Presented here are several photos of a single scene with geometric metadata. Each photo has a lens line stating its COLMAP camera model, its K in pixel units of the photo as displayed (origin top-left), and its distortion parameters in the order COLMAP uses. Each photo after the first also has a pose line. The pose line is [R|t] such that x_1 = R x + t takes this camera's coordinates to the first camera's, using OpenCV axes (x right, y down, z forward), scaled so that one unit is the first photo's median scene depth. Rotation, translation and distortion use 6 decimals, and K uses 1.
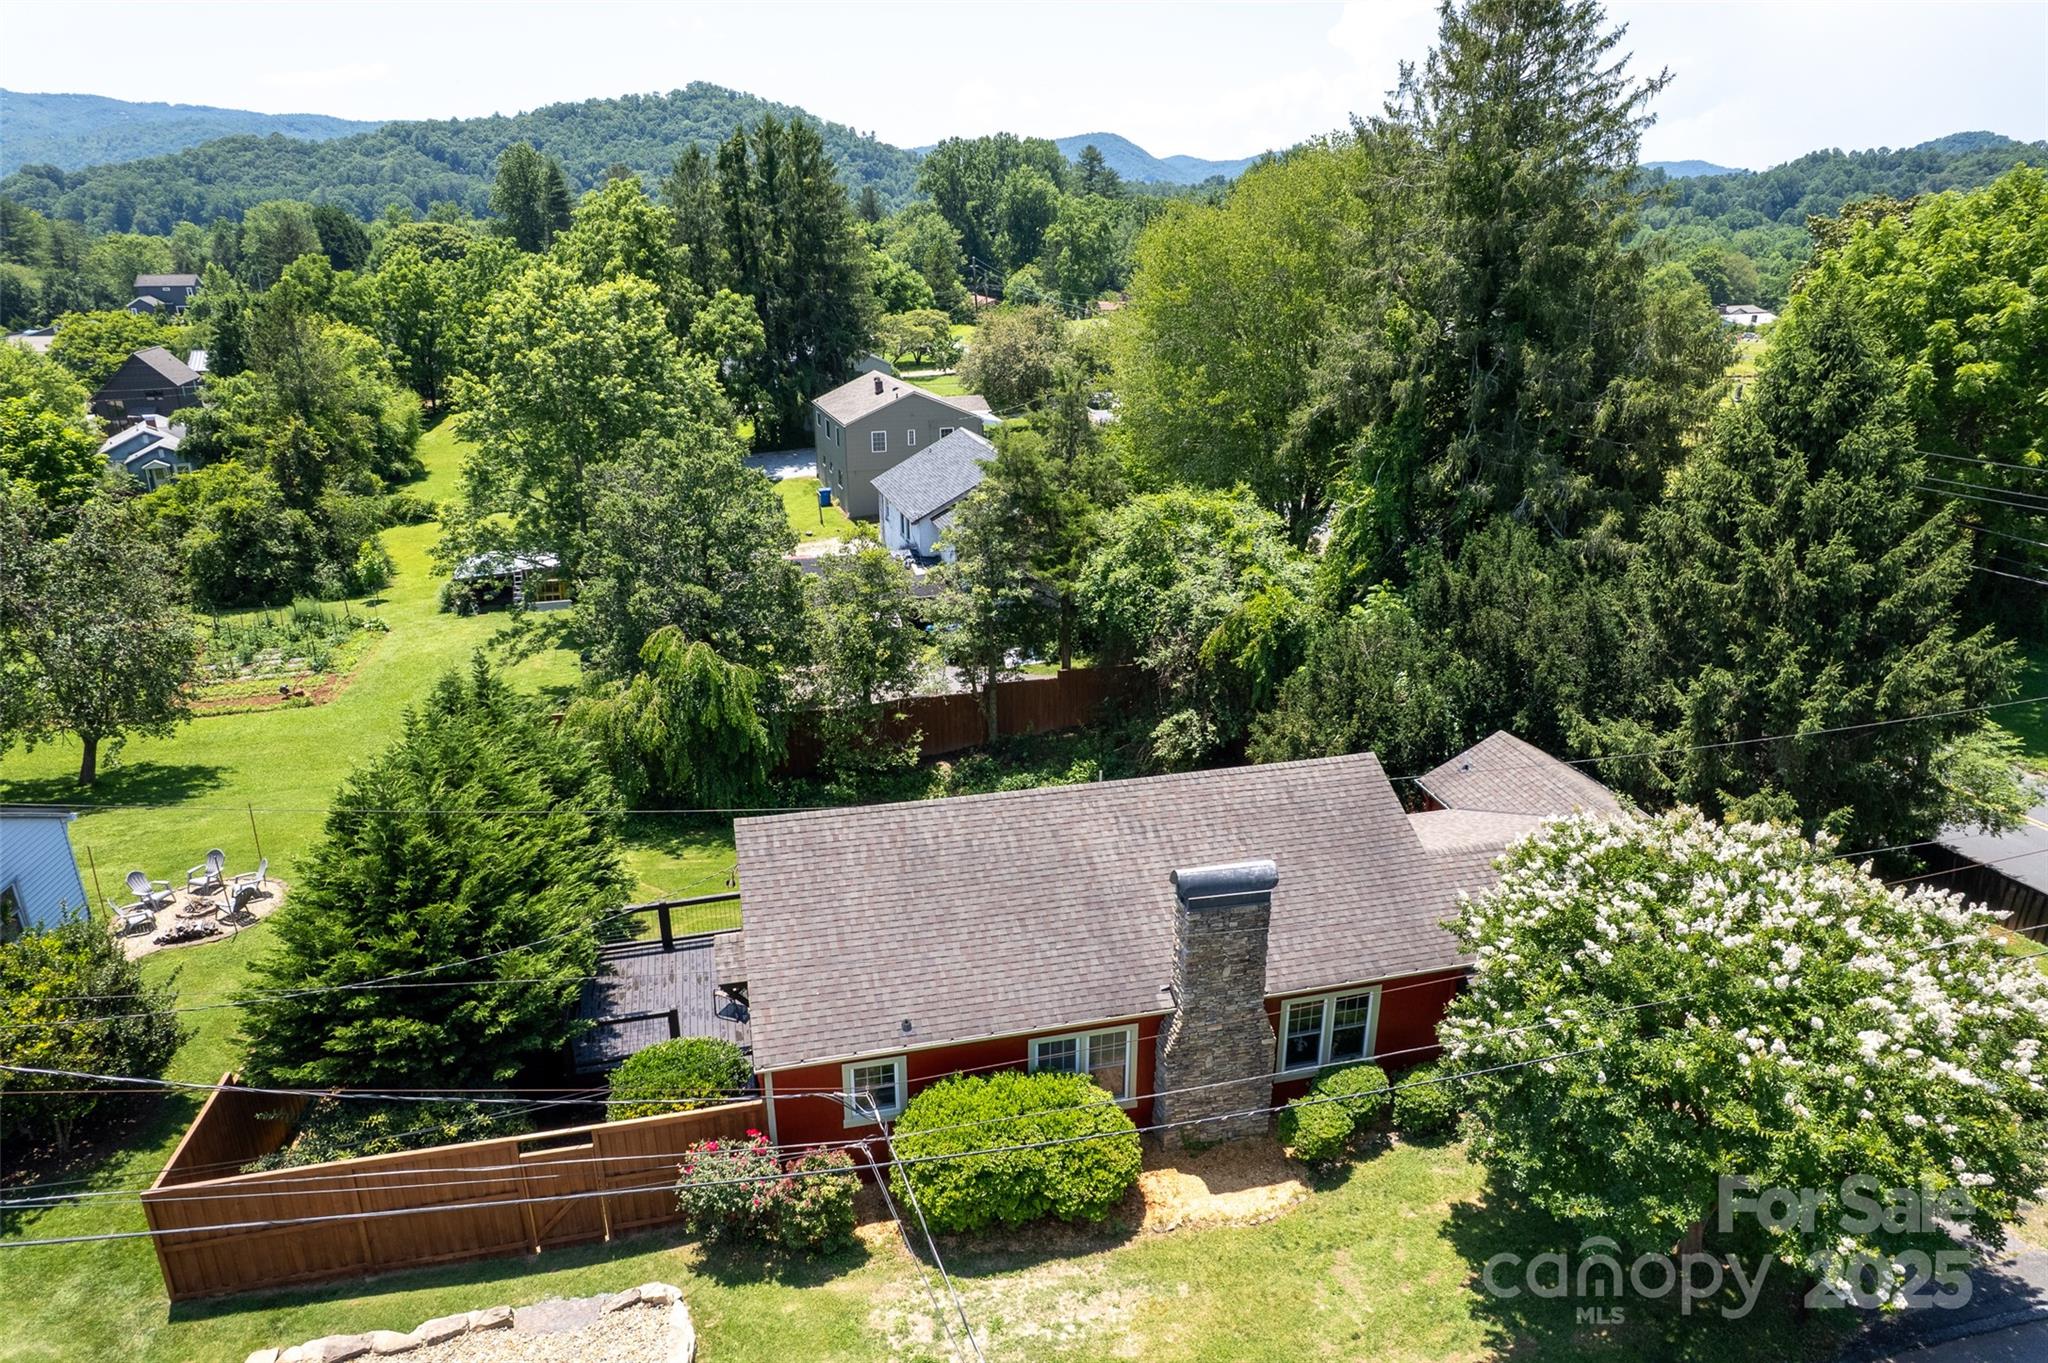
lens RADIAL K [[1331.0, 0, 1034.8], [0, 1331.0, 692.4], [0, 0, 1]] dist [-0.075284, 0.068797]
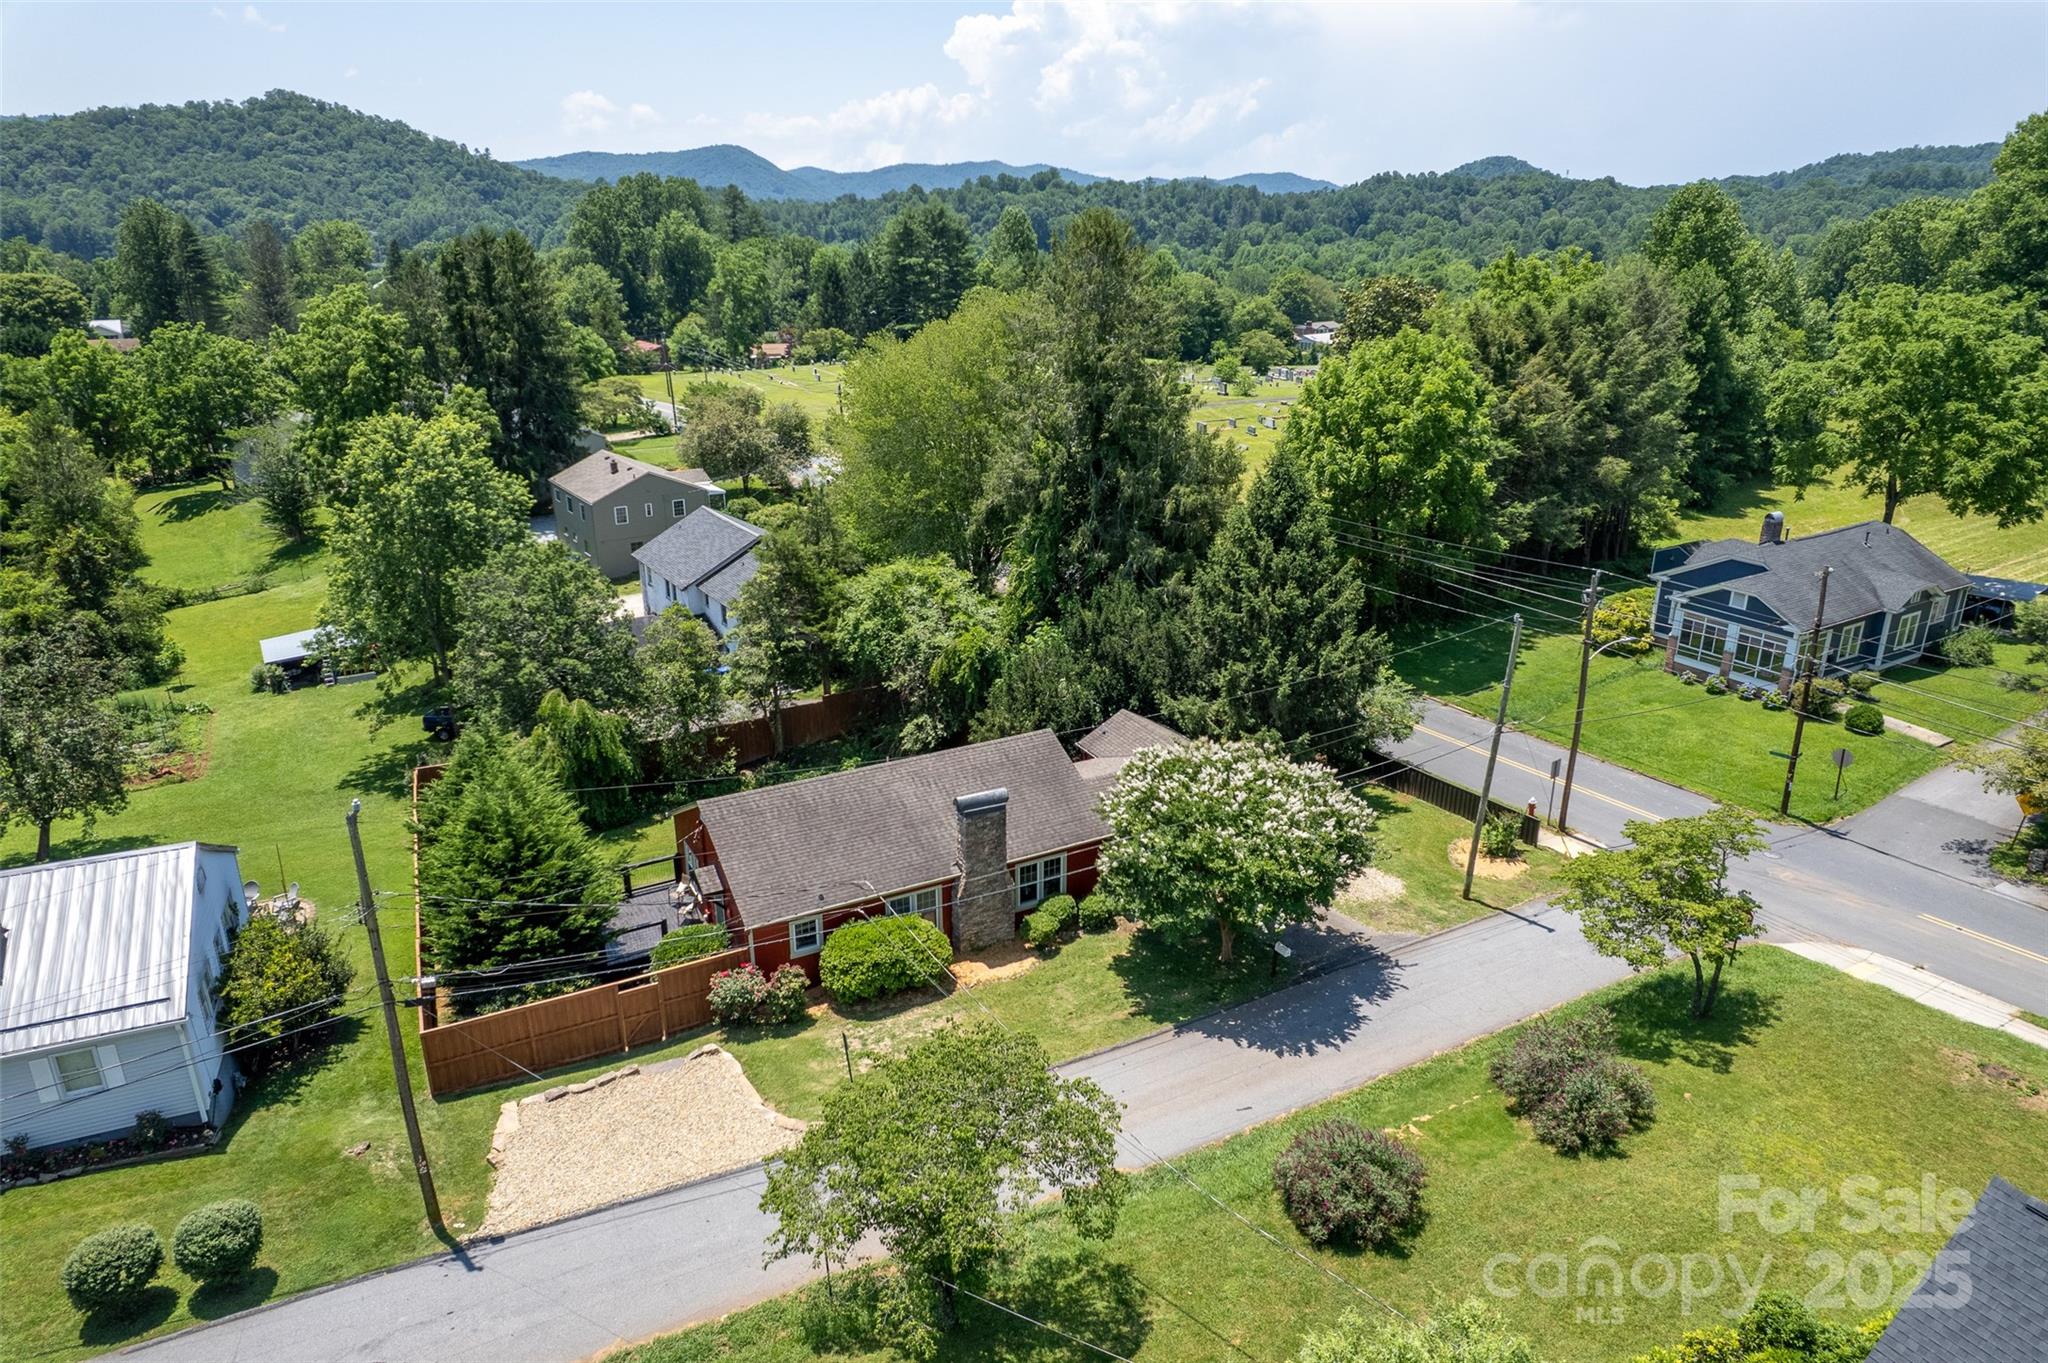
lens RADIAL K [[1331.0, 0, 1052.9], [0, 1331.0, 693.0], [0, 0, 1]] dist [-0.075284, 0.068797]
pose [[0.962418, -0.089676, 0.256339, -0.118051], [0.090858, 0.995837, 0.007252, -0.008395], [-0.255922, 0.016311, 0.966560, -0.442013]]
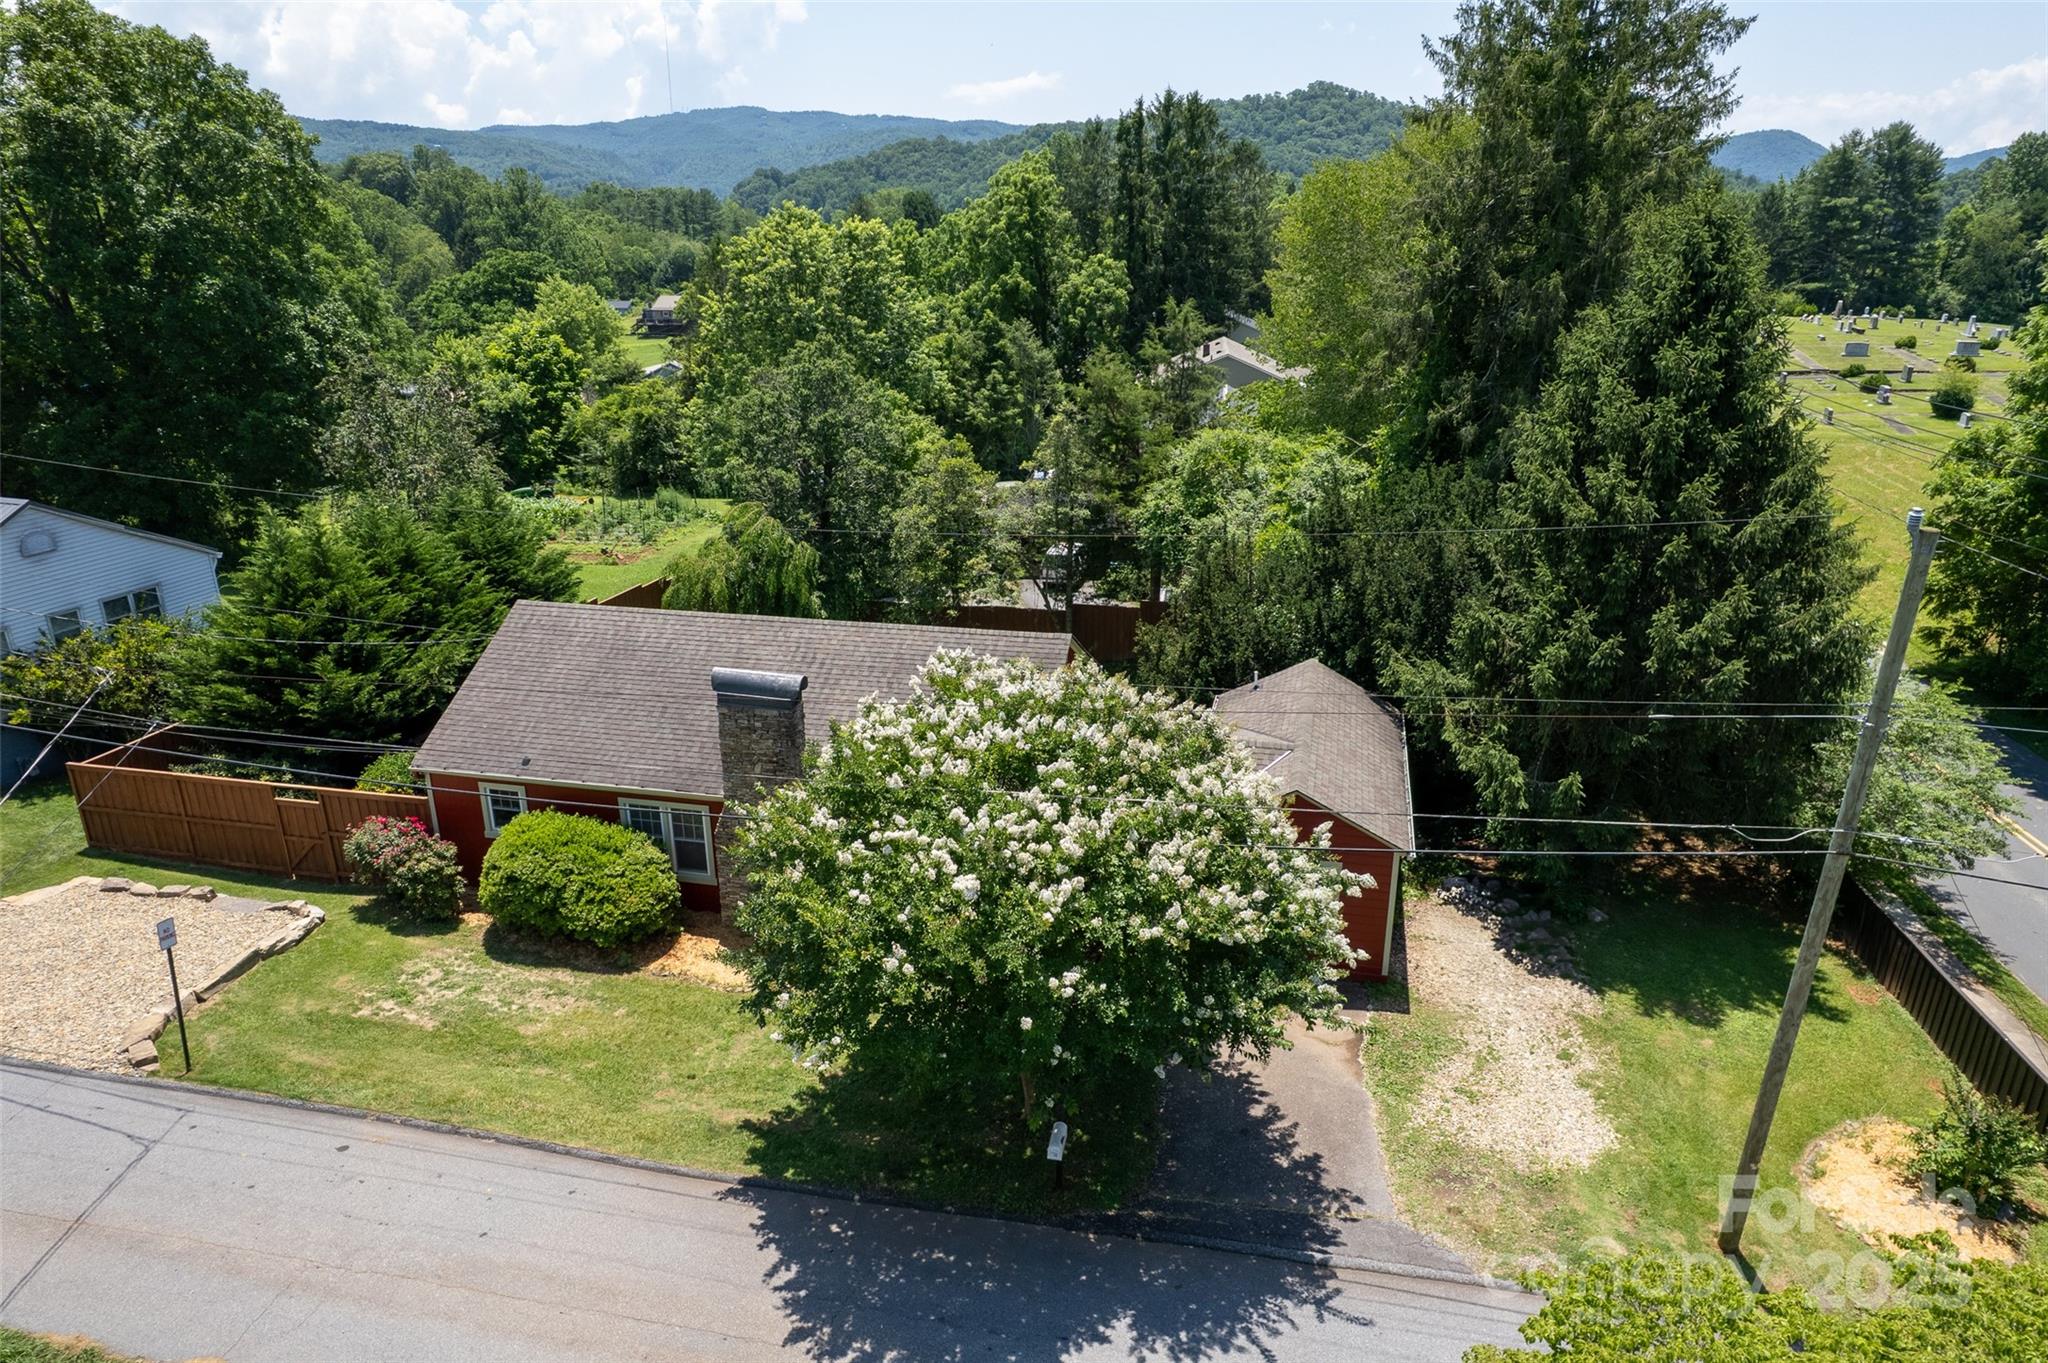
lens RADIAL K [[1331.0, 0, 1026.8], [0, 1331.0, 683.1], [0, 0, 1]] dist [-0.075284, 0.068797]
pose [[0.901686, 0.147776, -0.406354, 0.409689], [-0.150720, 0.988262, 0.024951, 0.039471], [0.405272, 0.038748, 0.913375, 0.031643]]
